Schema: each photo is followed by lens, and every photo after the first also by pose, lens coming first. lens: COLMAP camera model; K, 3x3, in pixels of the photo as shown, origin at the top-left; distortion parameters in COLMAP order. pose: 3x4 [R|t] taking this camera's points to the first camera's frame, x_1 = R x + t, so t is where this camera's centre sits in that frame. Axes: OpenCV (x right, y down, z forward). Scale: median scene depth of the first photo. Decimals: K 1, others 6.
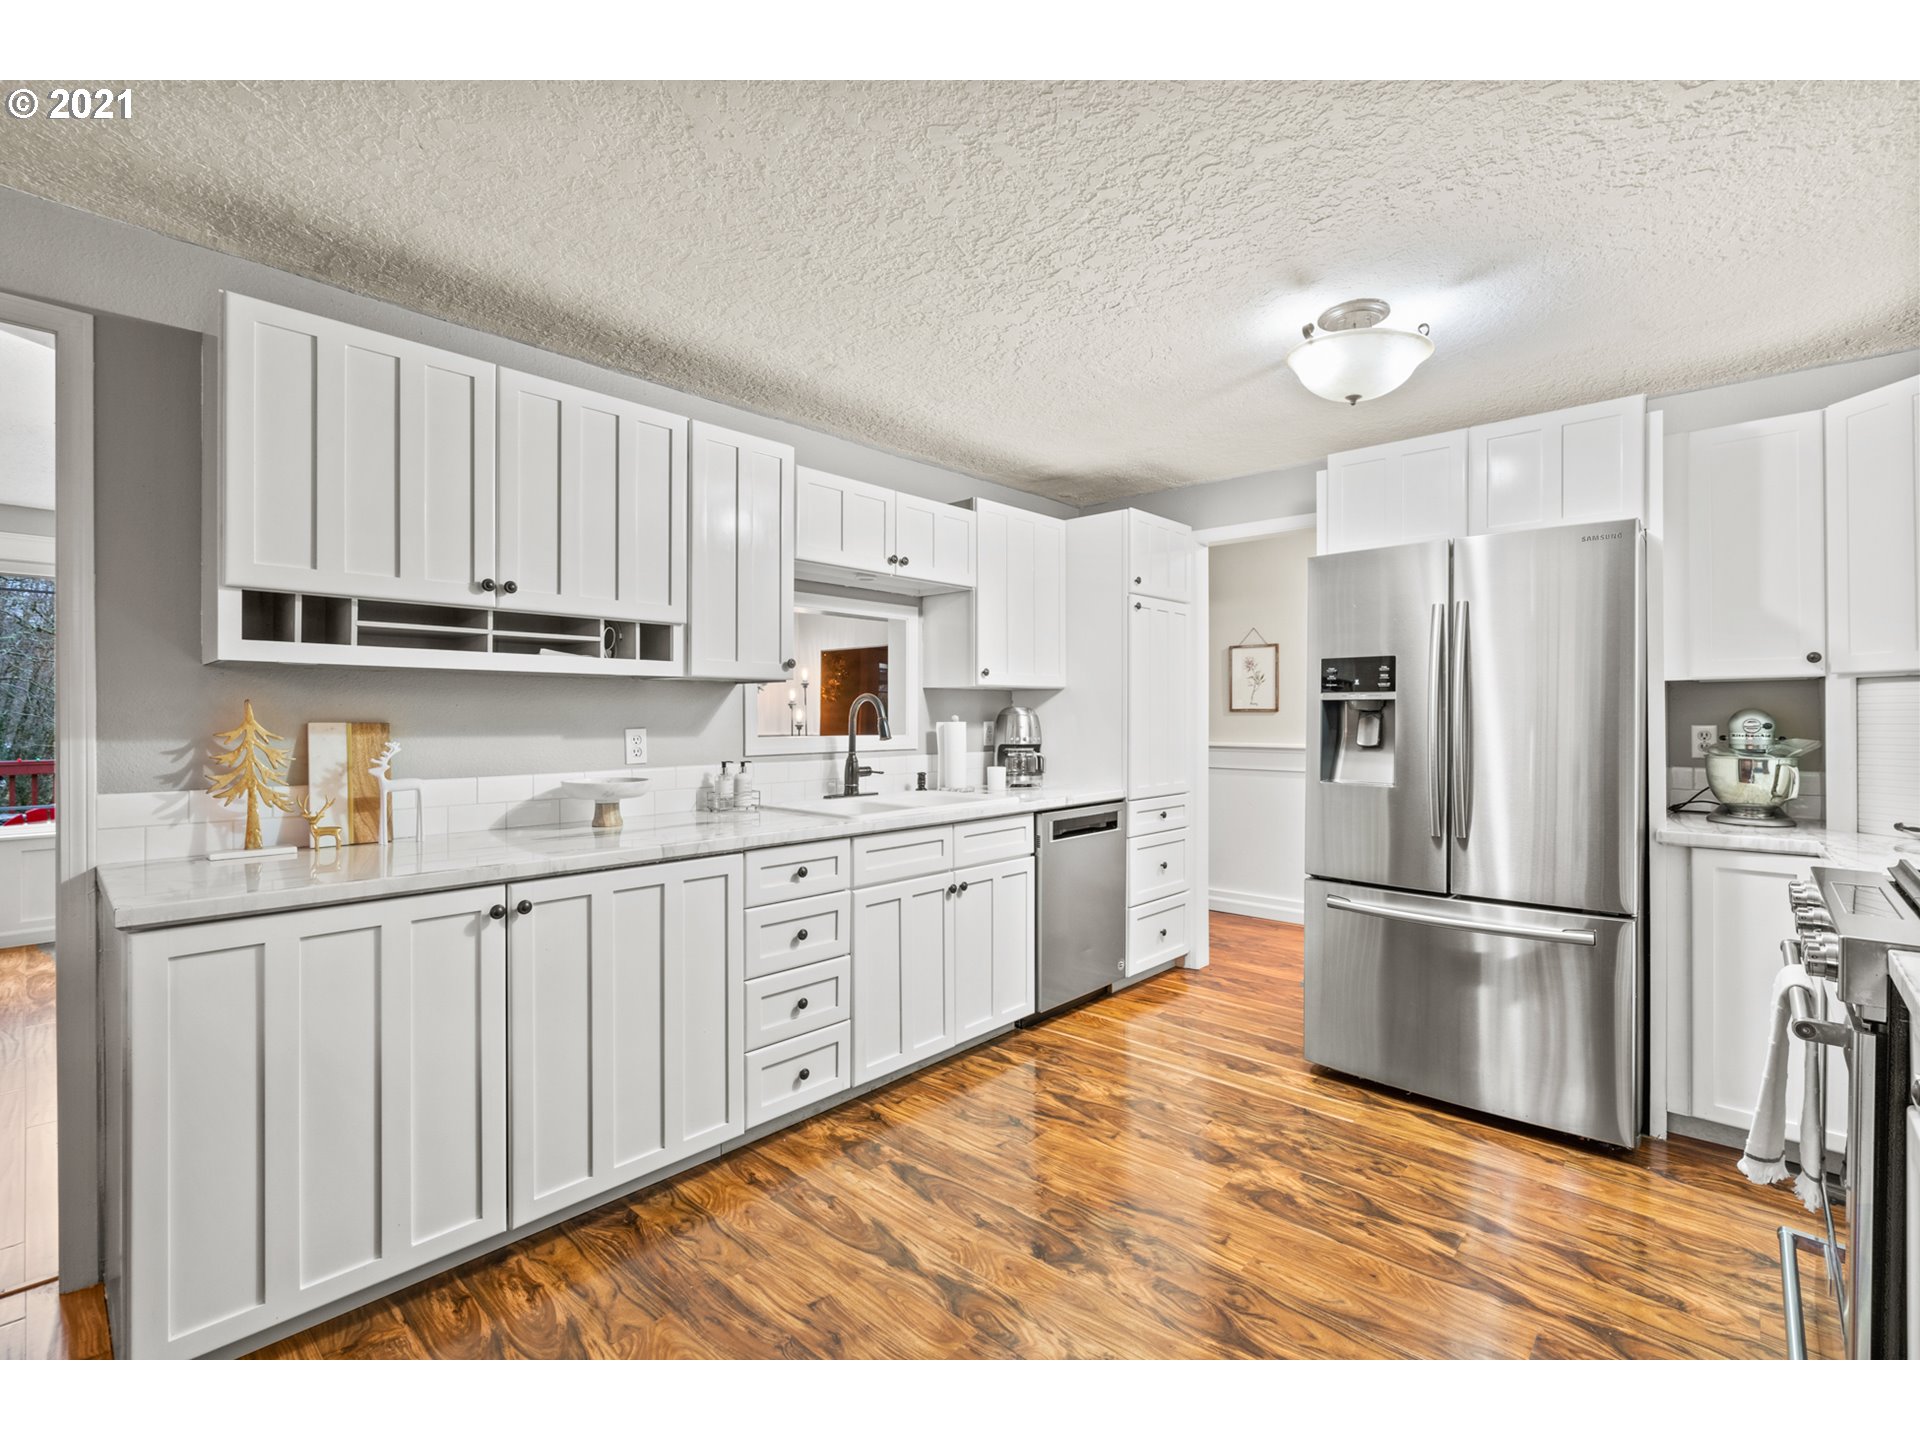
lens RADIAL K [[875.1, 0, 976.3], [0, 875.1, 707.5], [0, 0, 1]] dist [-0.002729, 0.001230]
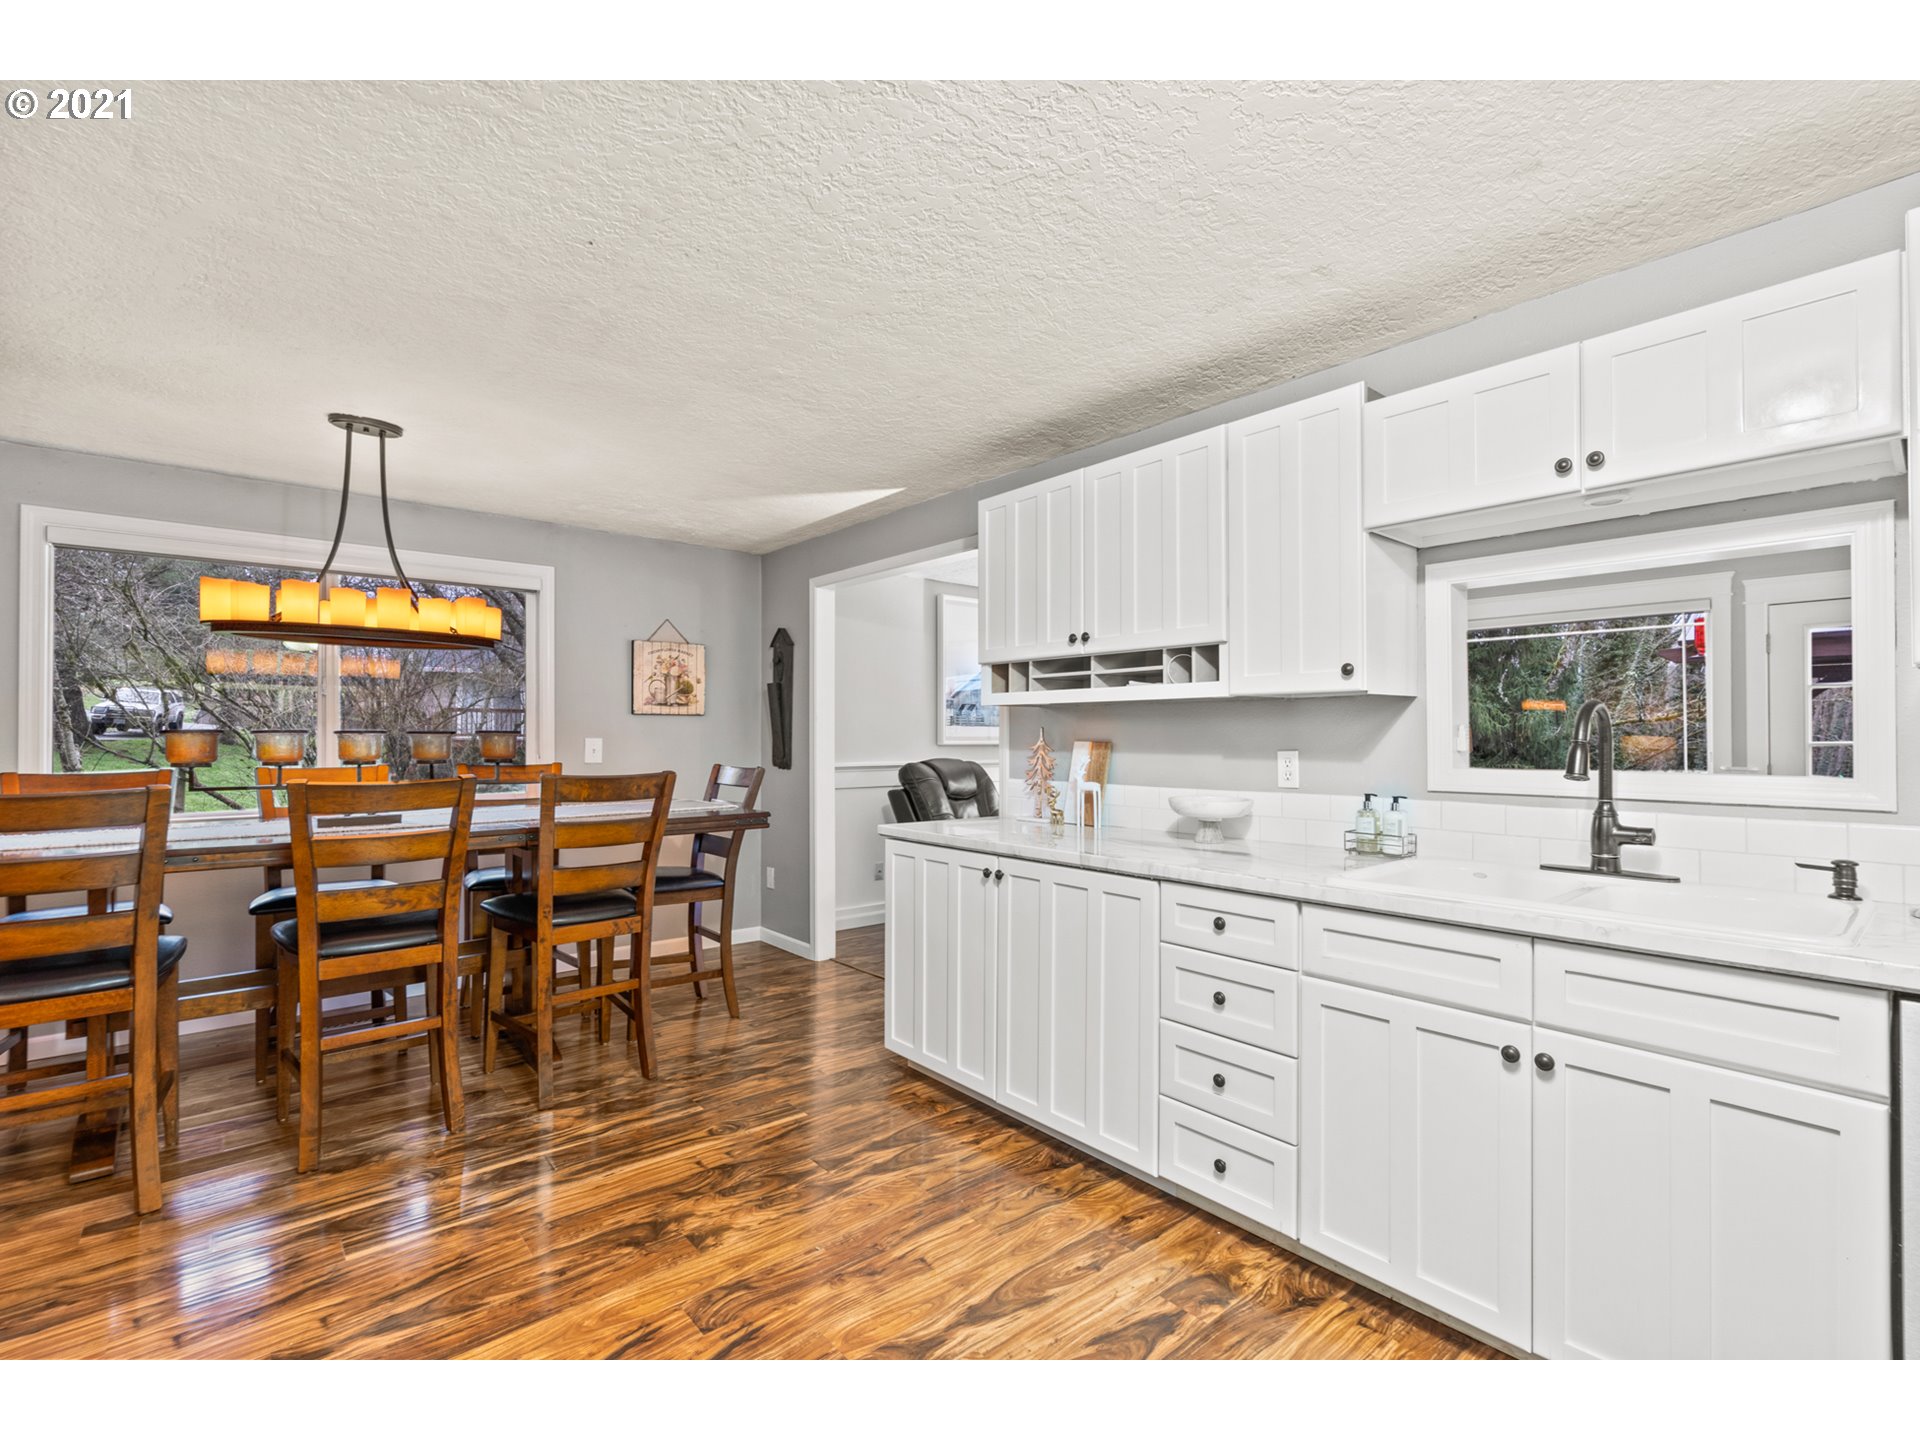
lens RADIAL K [[875.1, 0, 963.6], [0, 875.1, 728.9], [0, 0, 1]] dist [-0.002729, 0.001230]
pose [[-0.138493, -0.011012, -0.990302, 0.721466], [0.006223, 0.999909, -0.011989, 0.011441], [0.990344, -0.007823, -0.138411, 0.945800]]
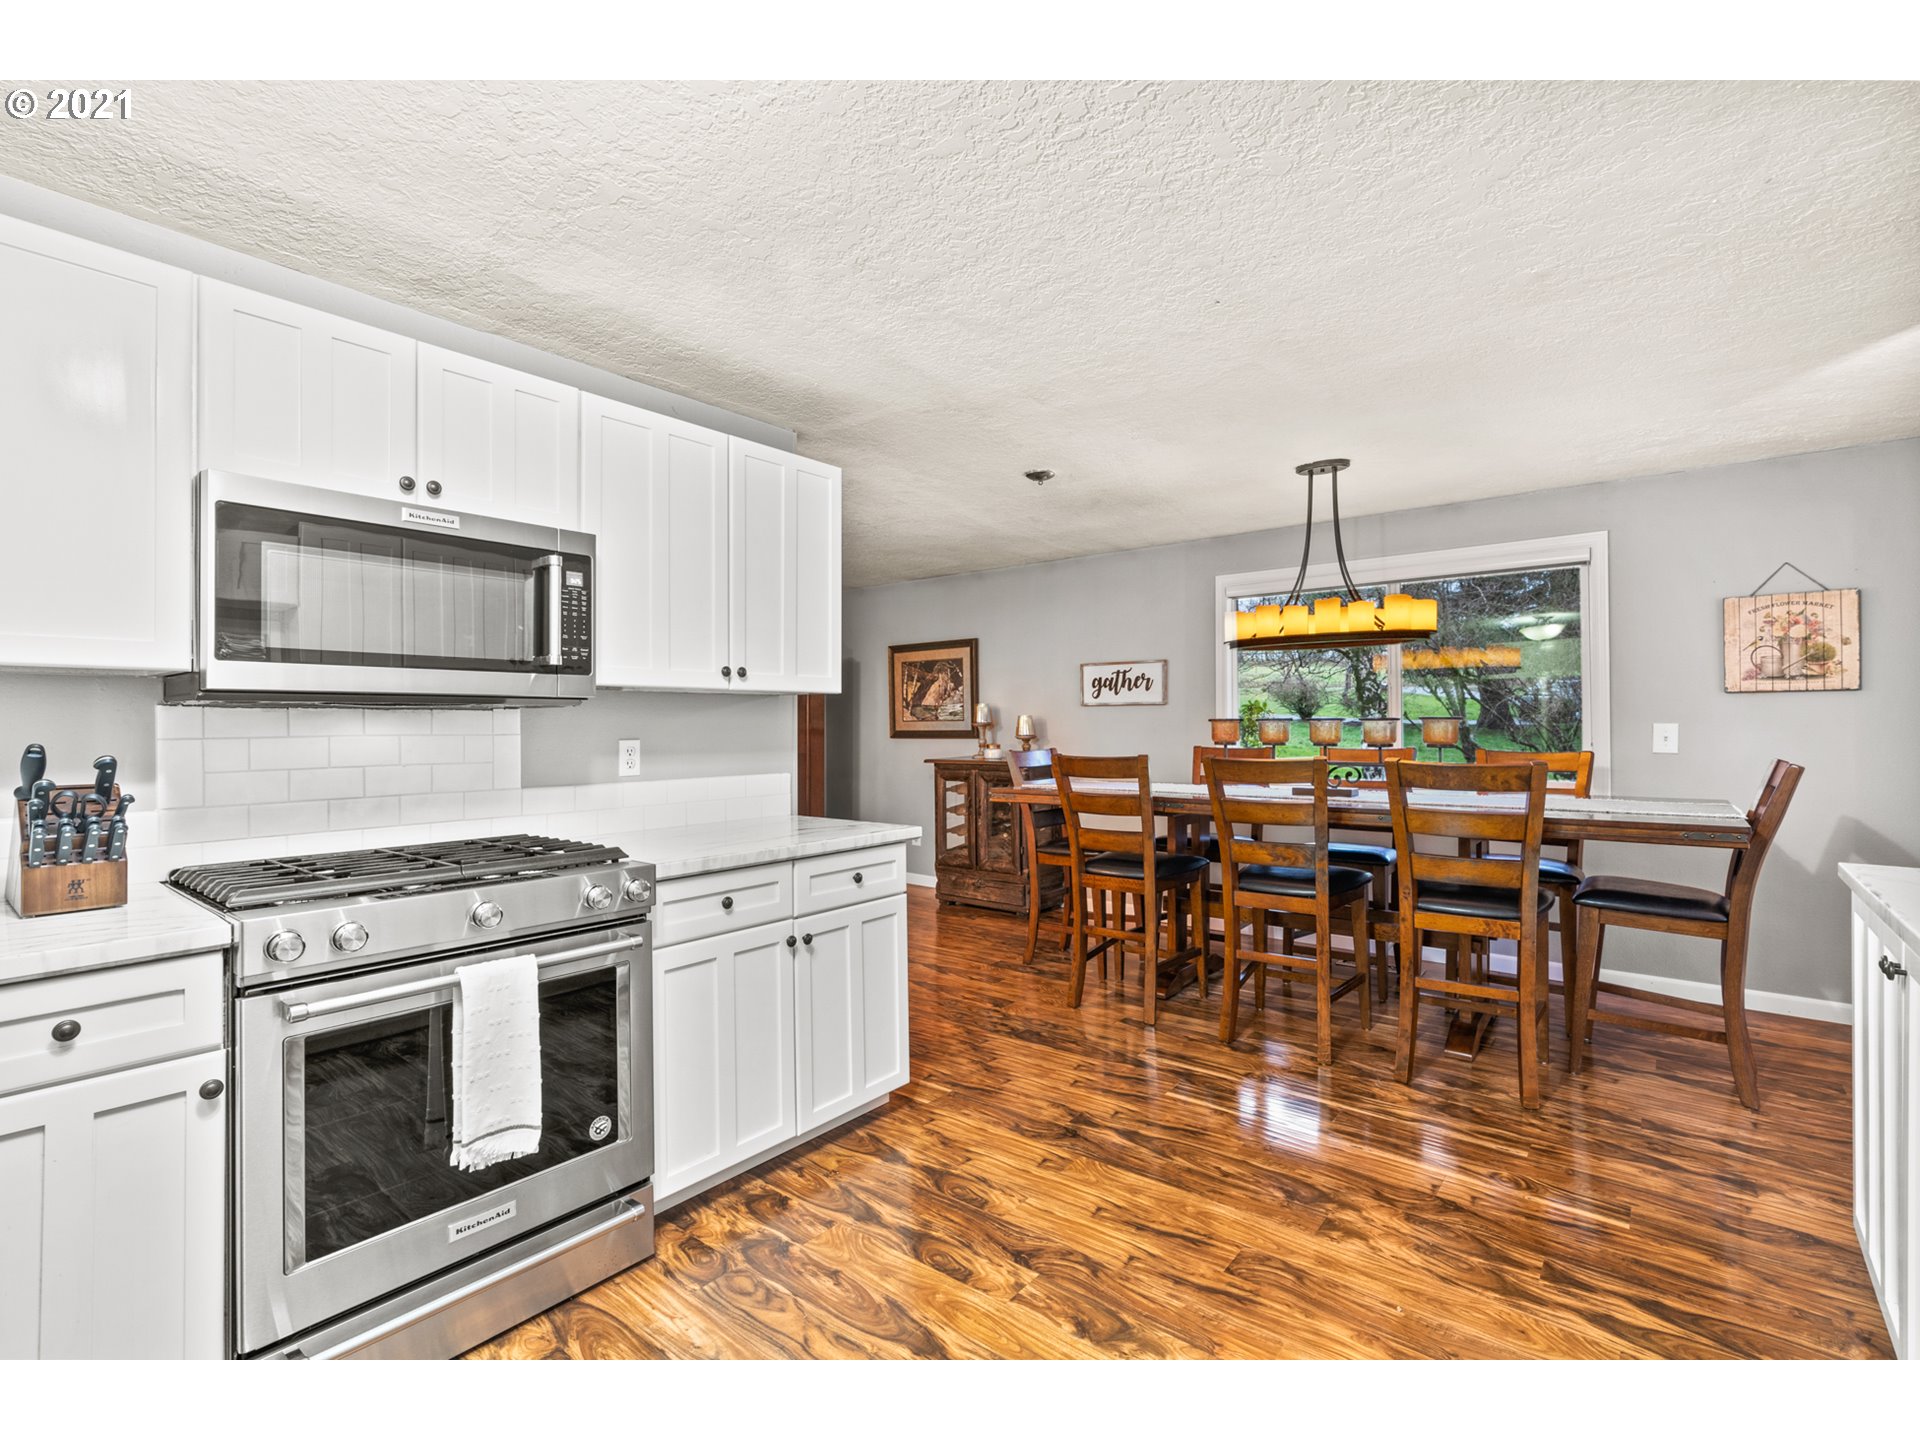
lens RADIAL K [[875.1, 0, 962.7], [0, 875.1, 726.4], [0, 0, 1]] dist [-0.002729, 0.001230]
pose [[-0.999058, 0.003487, -0.043247, 0.276156], [0.003528, 0.999993, -0.000886, 0.006562], [0.043243, -0.001038, -0.999064, 1.437495]]
